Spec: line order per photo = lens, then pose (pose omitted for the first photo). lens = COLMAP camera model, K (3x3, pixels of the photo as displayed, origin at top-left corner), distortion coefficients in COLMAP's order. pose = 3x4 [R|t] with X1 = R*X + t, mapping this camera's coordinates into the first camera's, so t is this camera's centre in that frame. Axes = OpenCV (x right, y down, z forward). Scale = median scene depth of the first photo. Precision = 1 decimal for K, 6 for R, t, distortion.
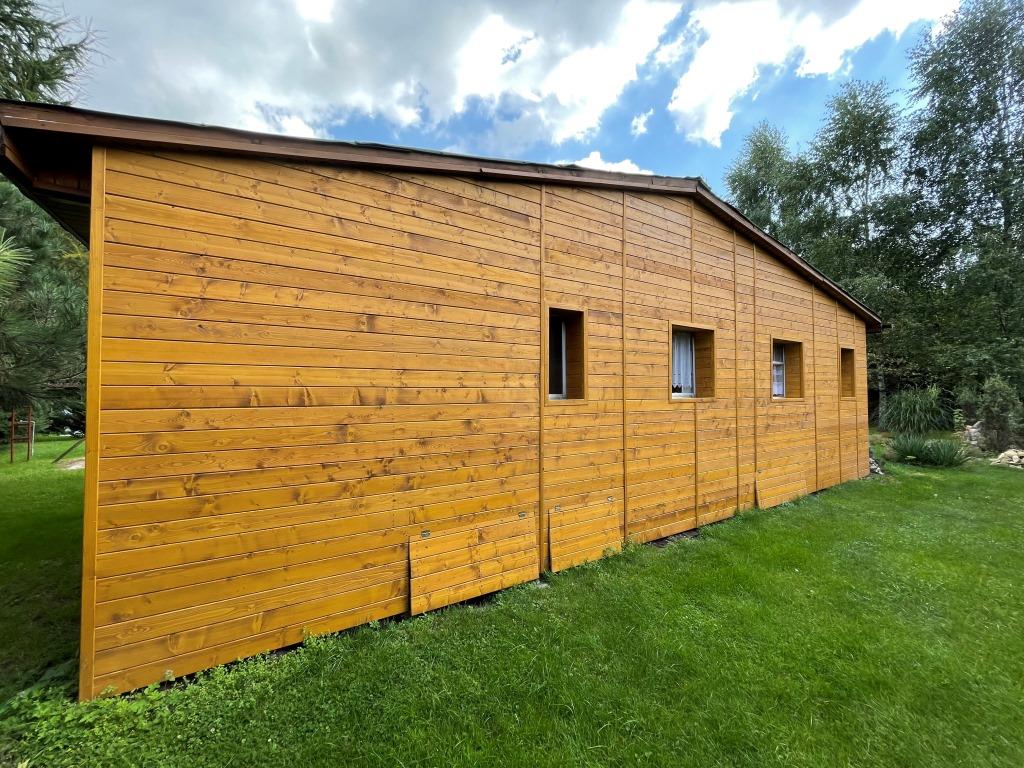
lens RADIAL K [[409.7, 0, 509.7], [0, 409.7, 391.6], [0, 0, 1]] dist [-0.001478, -0.001691]
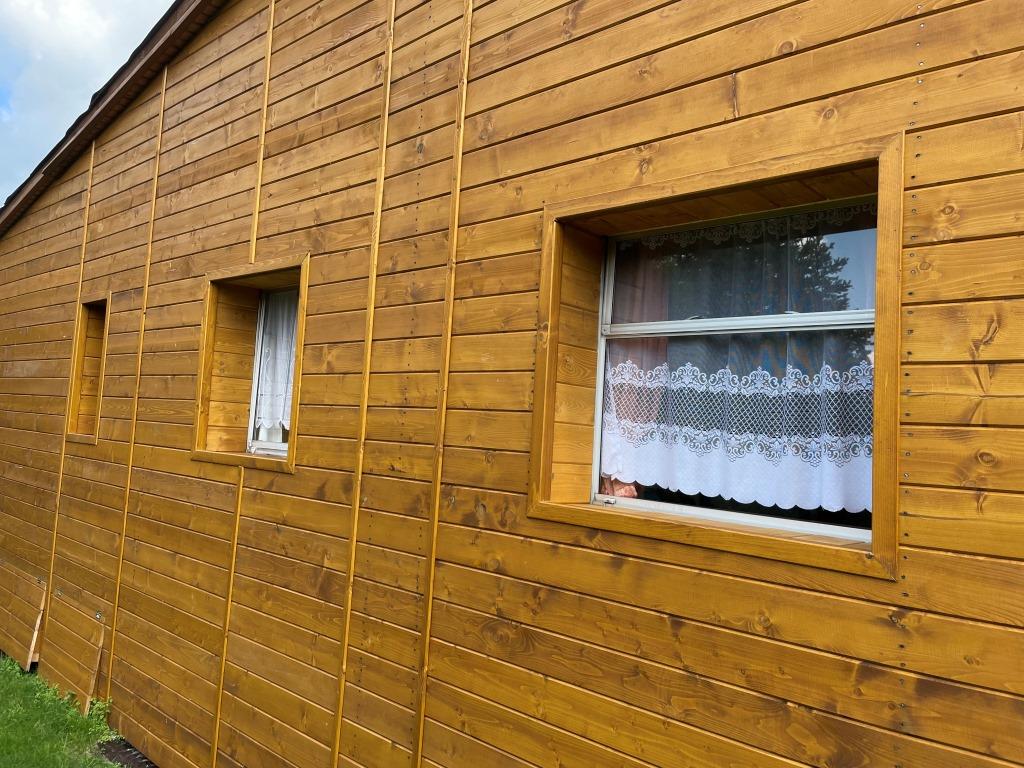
lens RADIAL K [[773.8, 0, 516.0], [0, 773.8, 372.0], [0, 0, 1]] dist [0.096965, -0.130484]
pose [[0.258258, -0.048399, -0.964863, 1.722327], [-0.050190, 0.996723, -0.063431, -0.039448], [0.964771, 0.064808, 0.254982, 1.477601]]
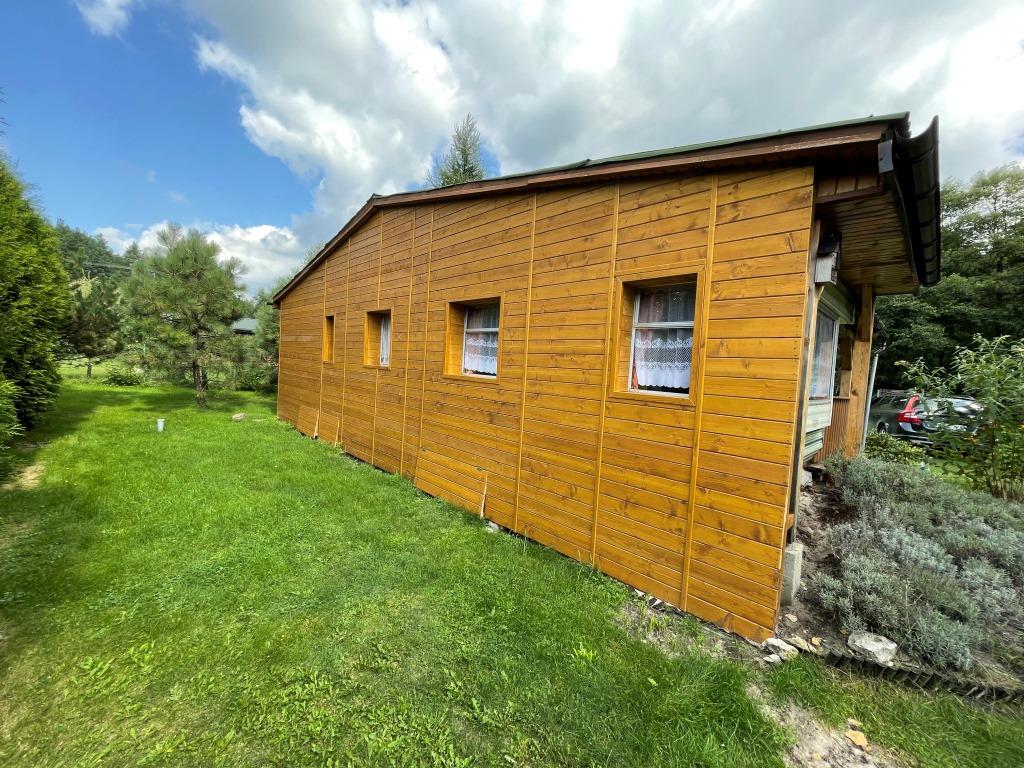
lens RADIAL K [[409.7, 0, 513.7], [0, 409.7, 382.9], [0, 0, 1]] dist [-0.001478, -0.001691]
pose [[0.209578, 0.061587, -0.975850, 2.525372], [-0.051671, 0.997317, 0.051845, -0.026060], [0.976426, 0.039558, 0.212198, 1.607572]]
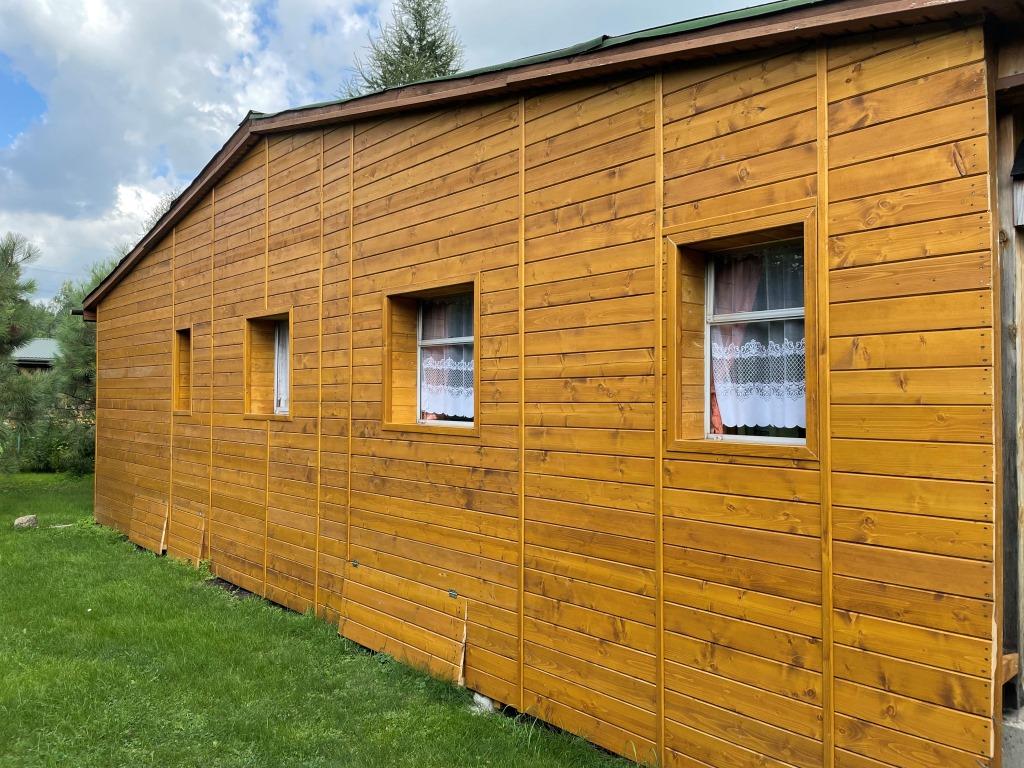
lens RADIAL K [[773.8, 0, 501.0], [0, 773.8, 377.7], [0, 0, 1]] dist [0.096965, -0.130484]
pose [[0.160550, -0.015089, -0.986912, 2.600738], [0.005578, 0.999881, -0.014380, -0.036586], [0.987012, -0.003197, 0.160615, 1.654065]]
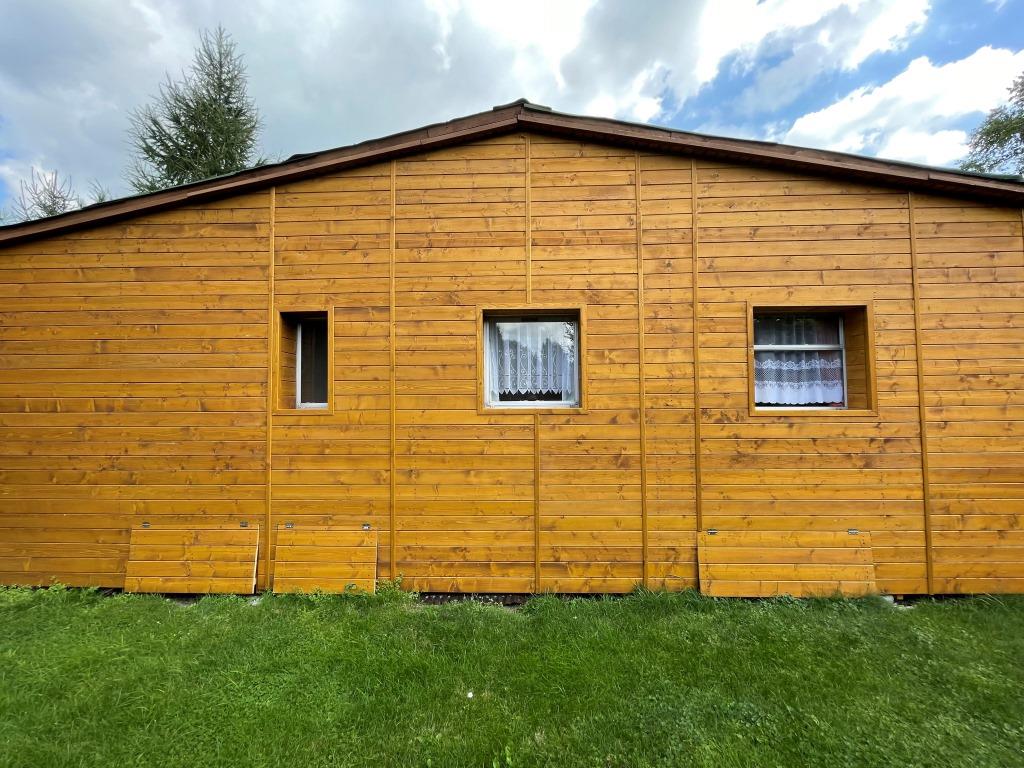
lens RADIAL K [[409.7, 0, 487.5], [0, 409.7, 383.9], [0, 0, 1]] dist [-0.001478, -0.001691]
pose [[0.829514, -0.013681, -0.558319, 1.095726], [0.005300, 0.999848, -0.016627, -0.021158], [0.558461, 0.010833, 0.829460, 0.512504]]
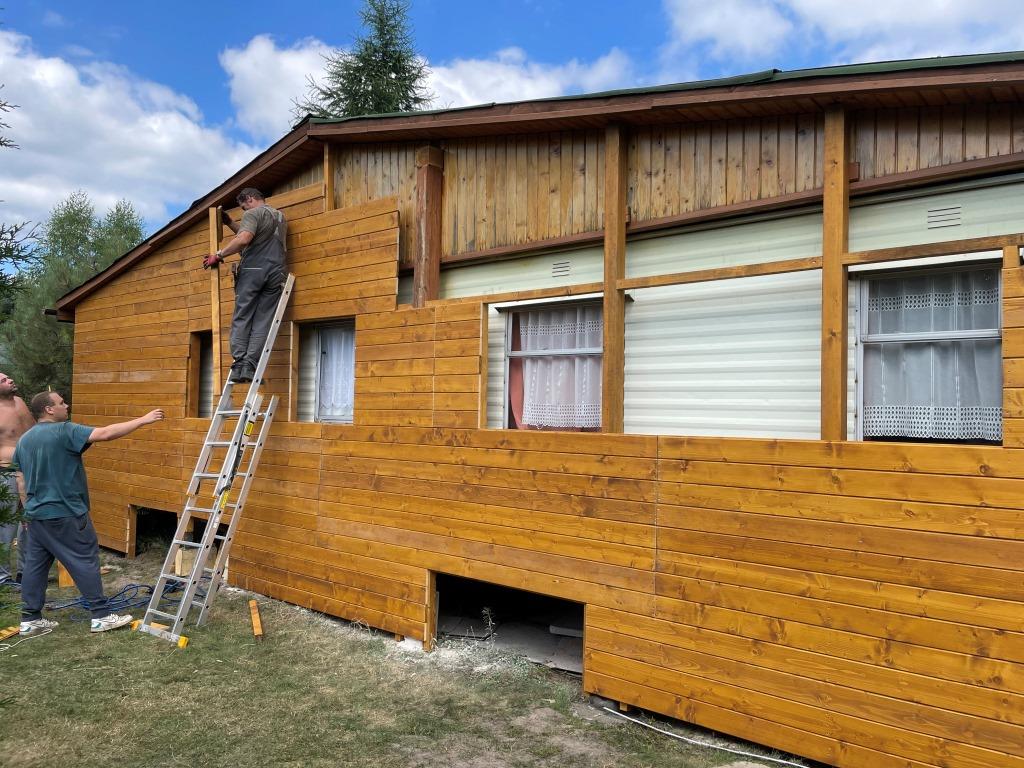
lens RADIAL K [[773.8, 0, 499.1], [0, 773.8, 382.6], [0, 0, 1]] dist [0.096965, -0.130484]
pose [[0.286019, -0.023201, -0.957943, 2.544231], [-0.012960, 0.999522, -0.028078, -0.026059], [0.958136, 0.020446, 0.285582, 1.274557]]
